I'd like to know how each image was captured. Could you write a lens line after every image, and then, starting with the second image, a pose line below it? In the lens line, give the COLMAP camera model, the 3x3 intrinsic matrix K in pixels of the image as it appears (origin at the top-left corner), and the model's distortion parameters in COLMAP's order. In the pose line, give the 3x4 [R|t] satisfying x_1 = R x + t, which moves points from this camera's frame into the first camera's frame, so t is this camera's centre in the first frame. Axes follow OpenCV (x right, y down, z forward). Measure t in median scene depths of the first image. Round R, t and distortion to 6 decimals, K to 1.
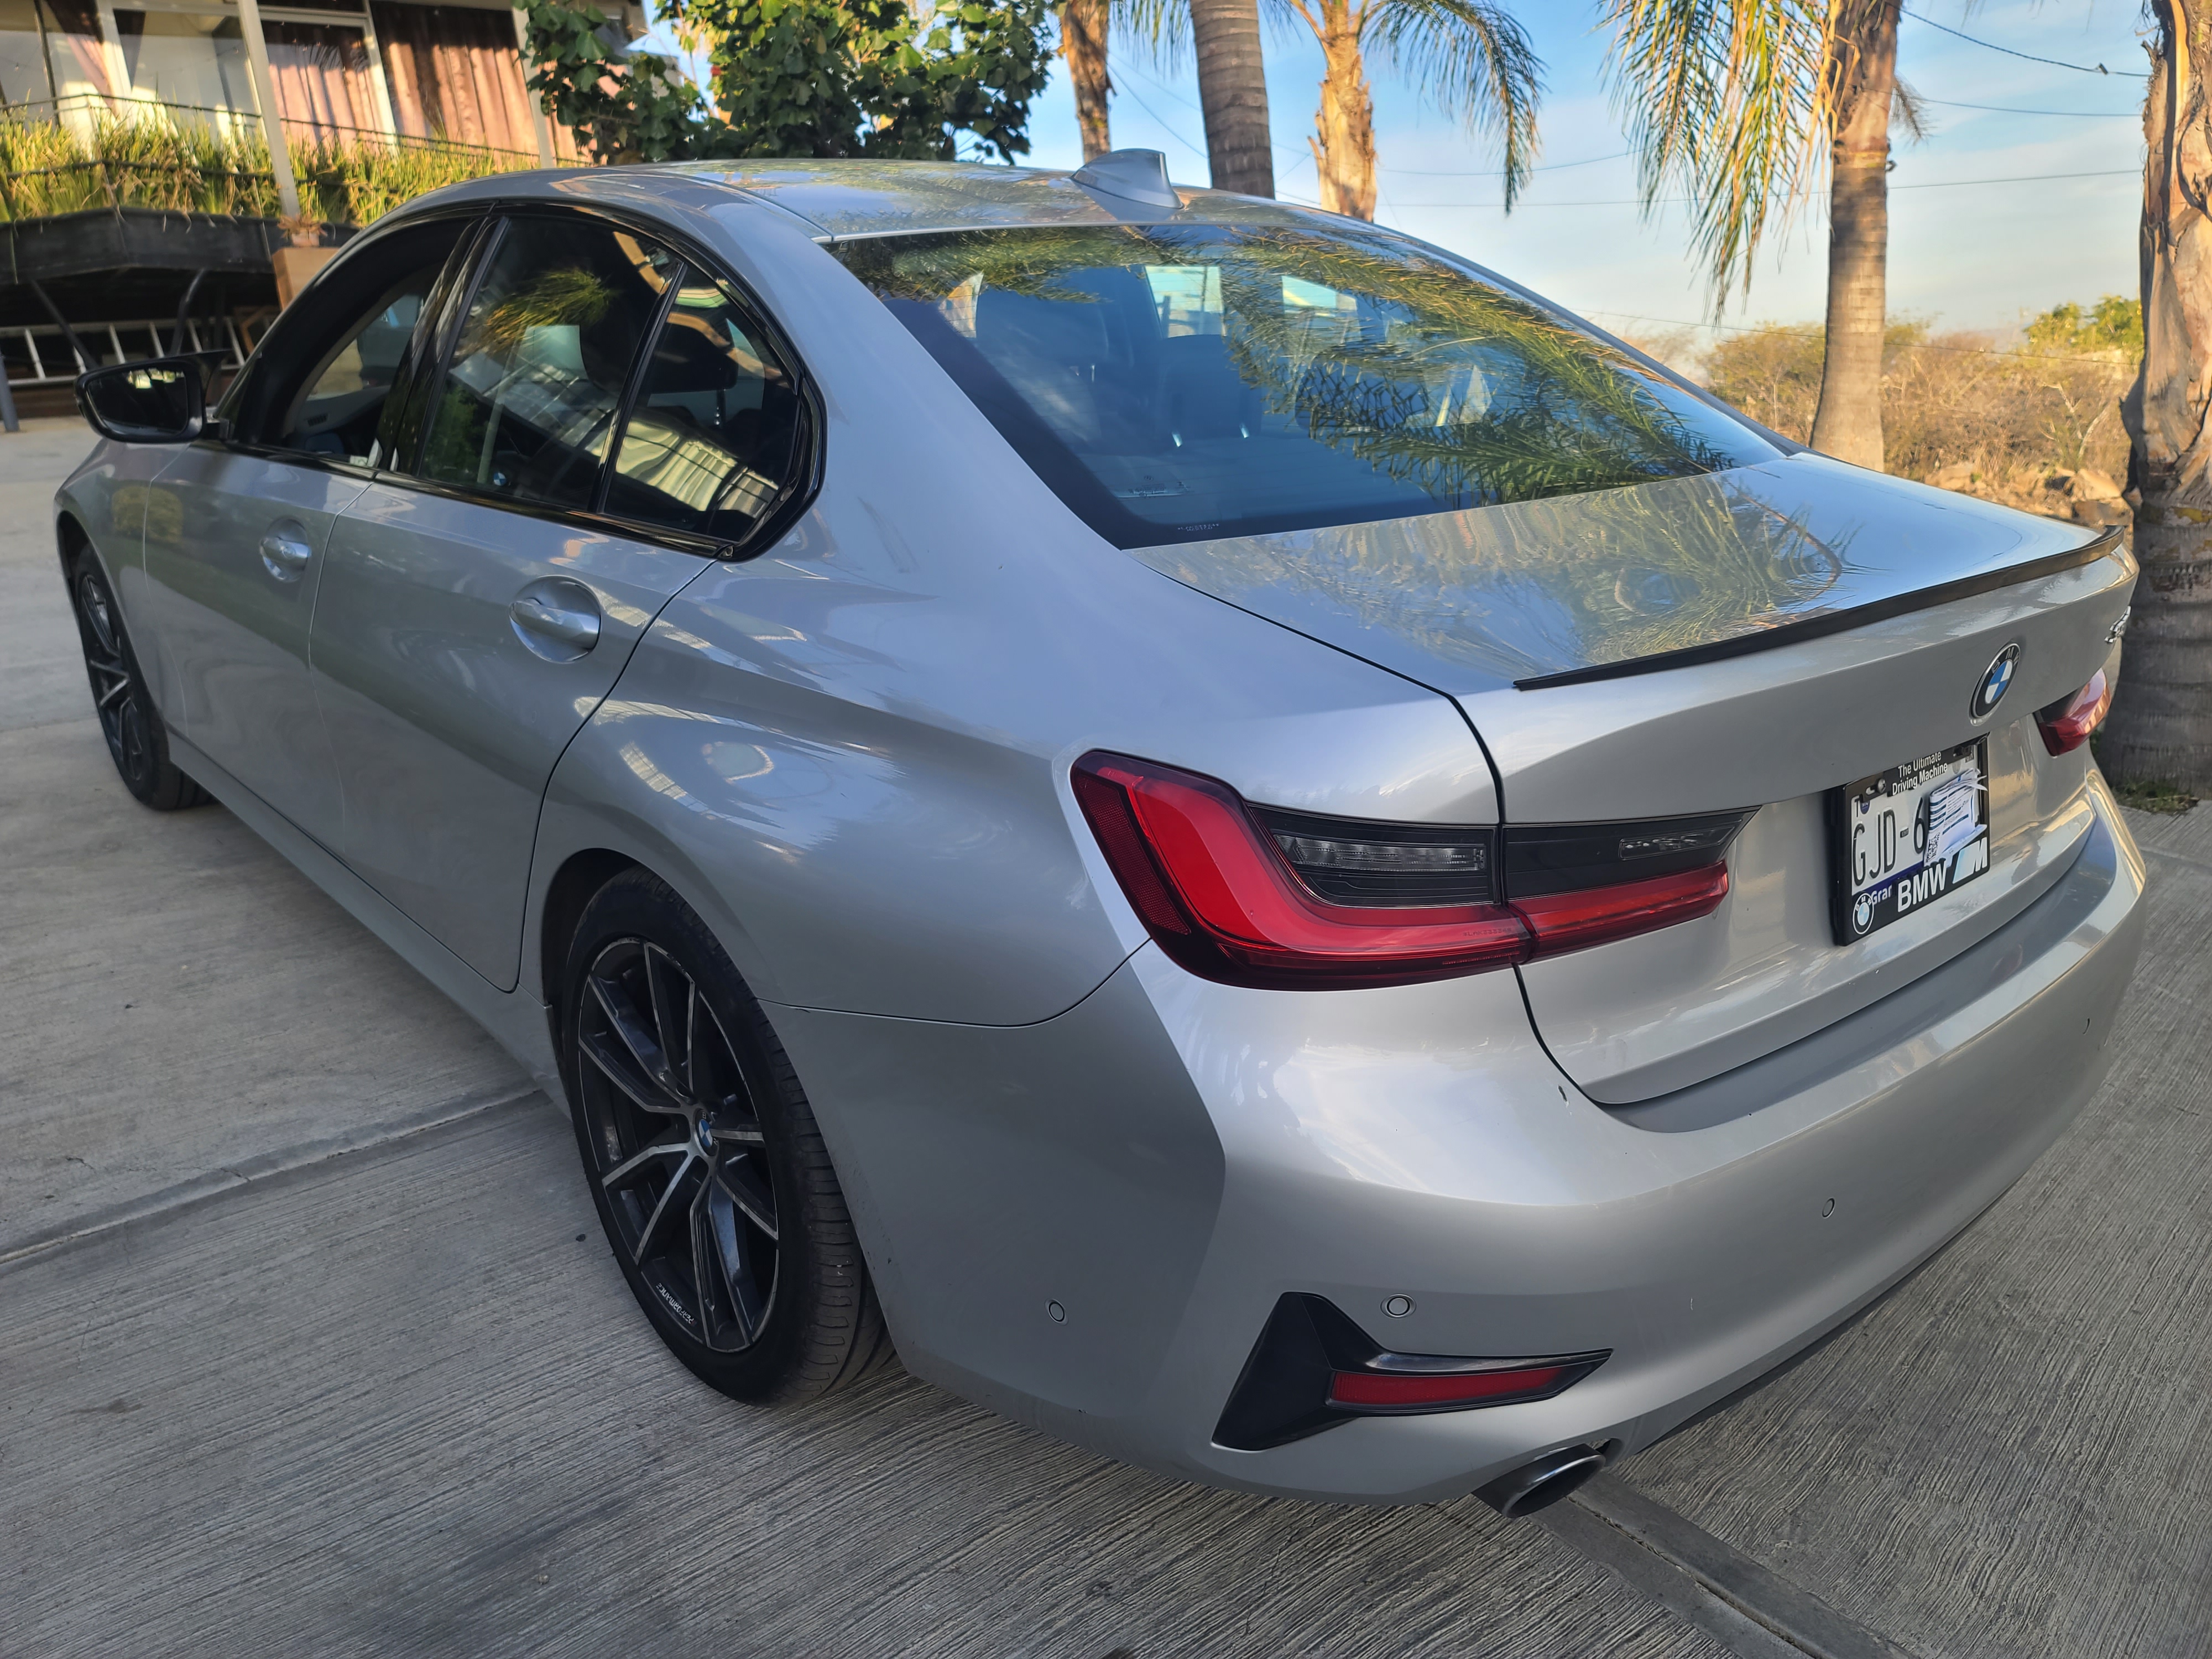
lens RADIAL K [[1590.1, 0, 1094.4], [0, 1590.1, 845.3], [0, 0, 1]] dist [0.095510, -0.094464]
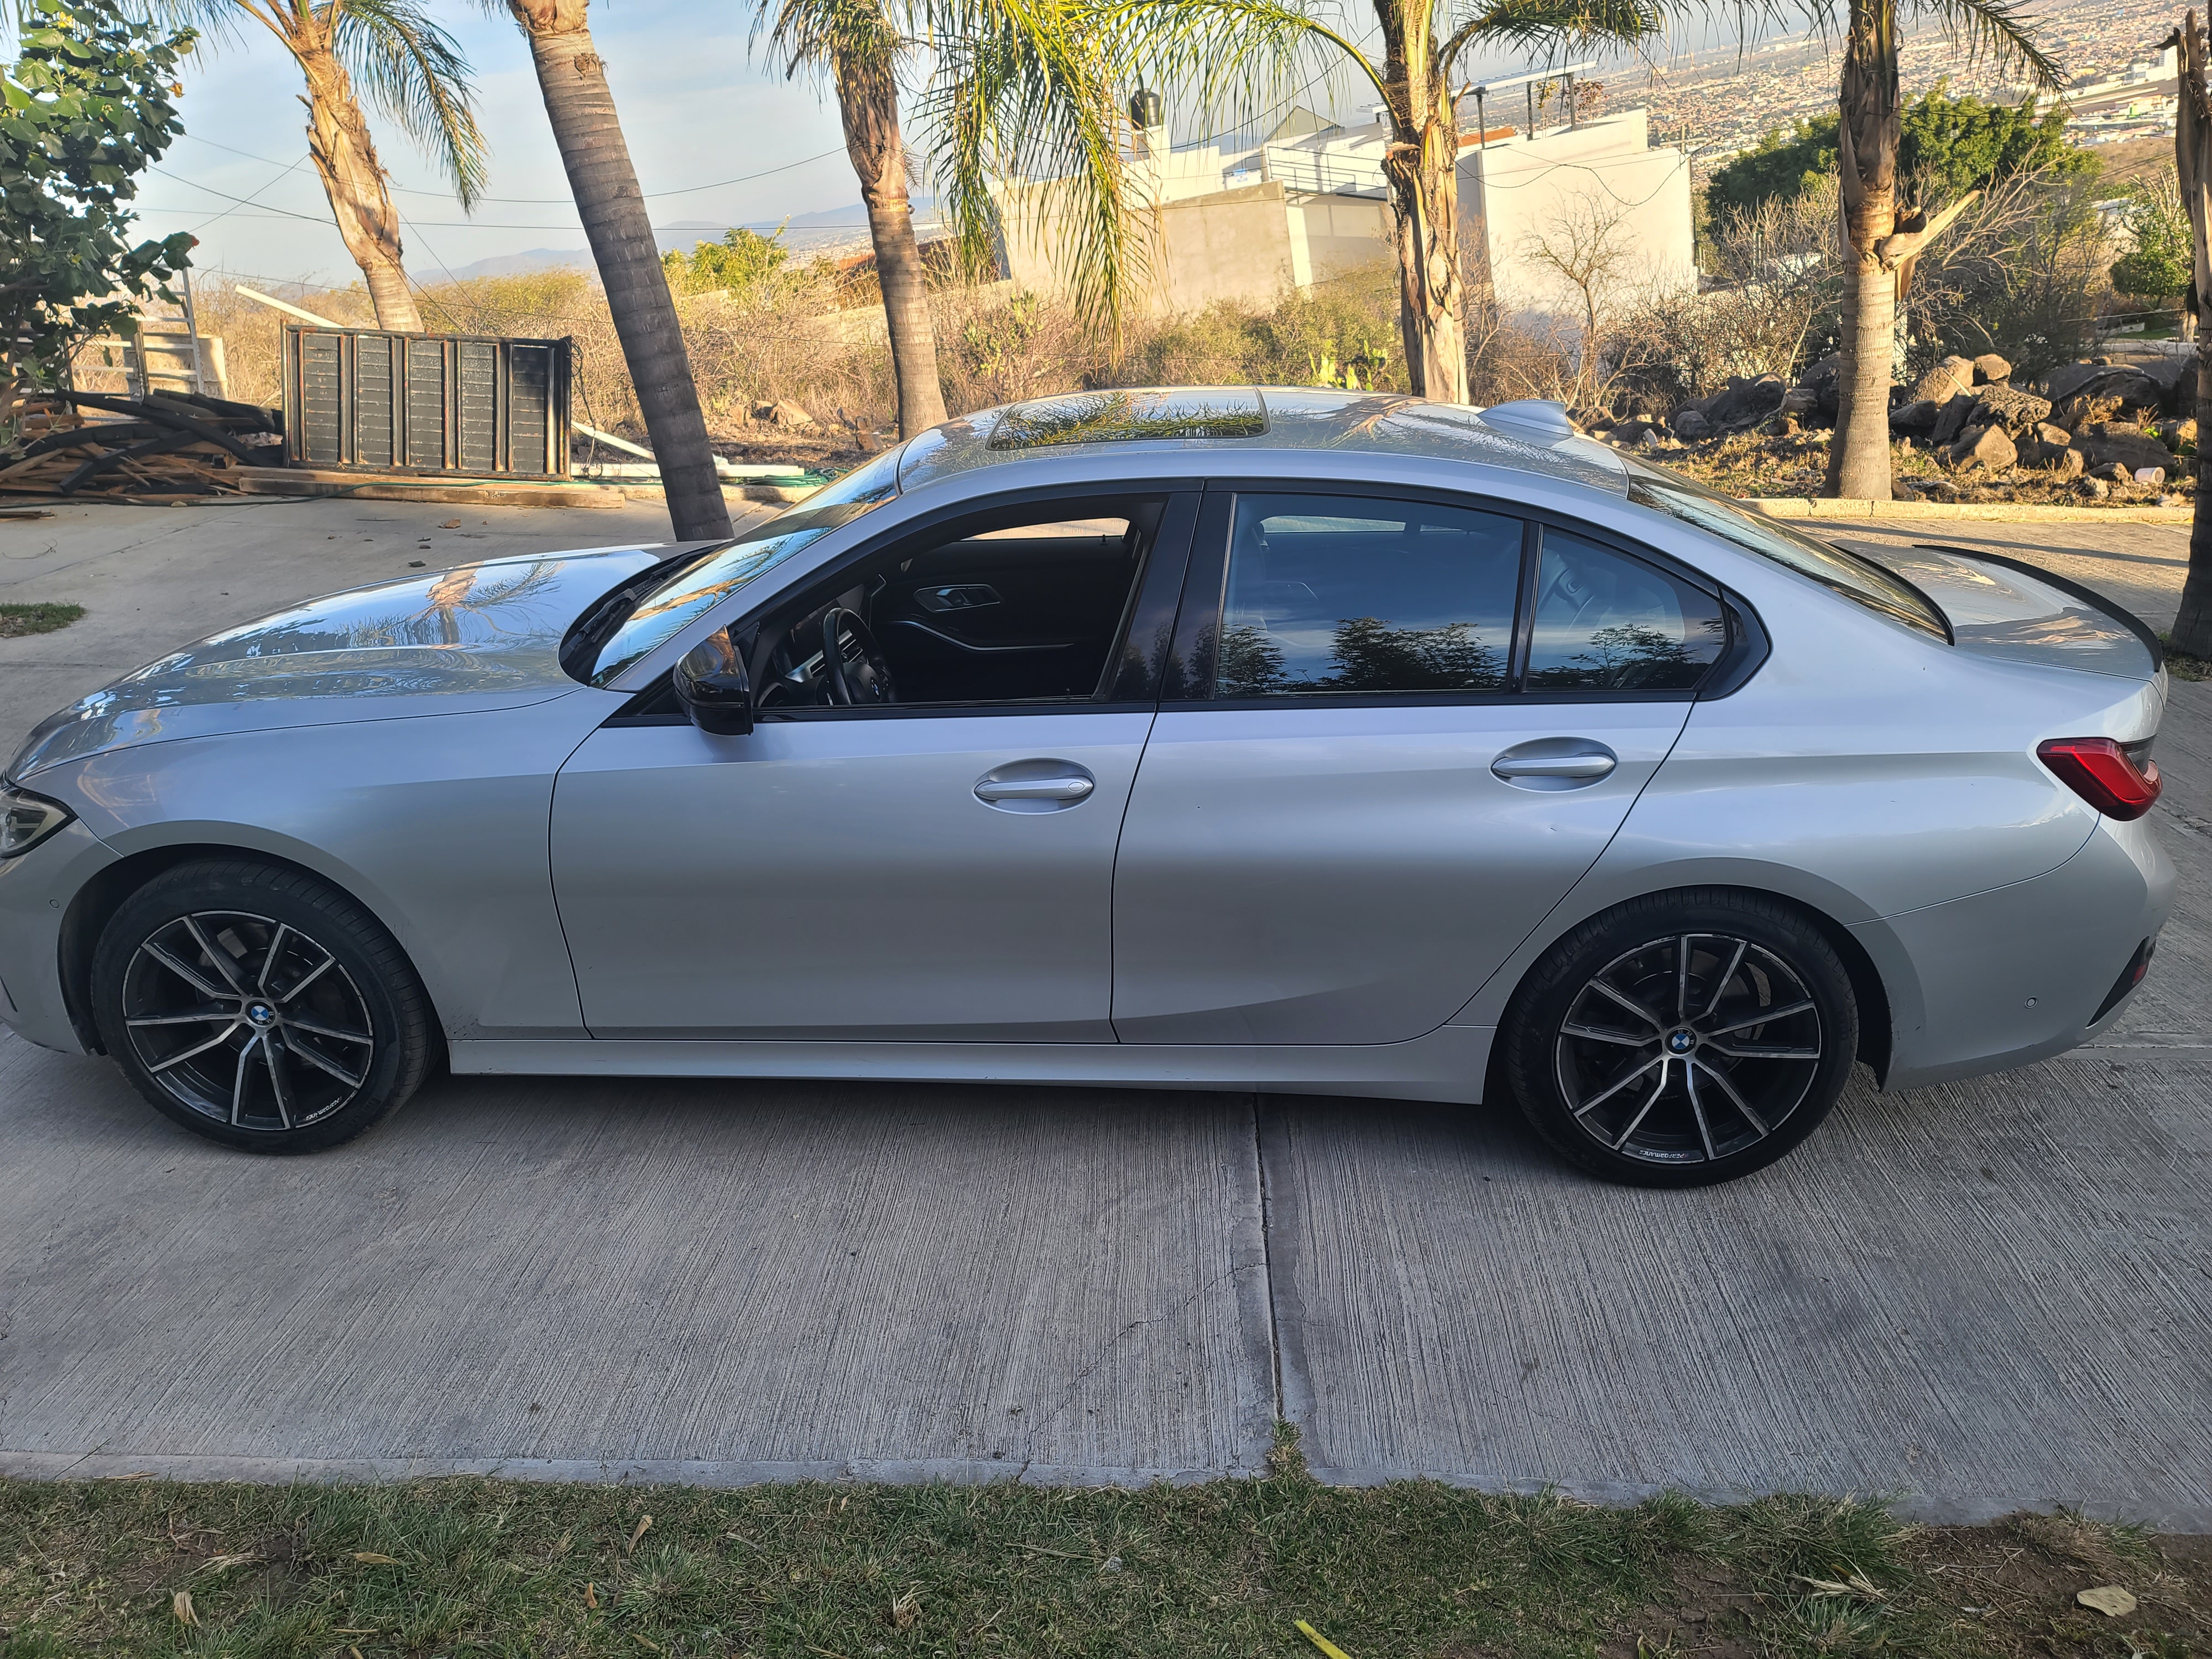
lens RADIAL K [[1576.6, 0, 1069.2], [0, 1576.6, 860.4], [0, 0, 1]] dist [0.096207, -0.088634]
pose [[0.696237, -0.291583, 0.655922, -0.523914], [0.259674, 0.954203, 0.148546, -0.124965], [-0.669196, 0.066903, 0.740068, 0.059084]]
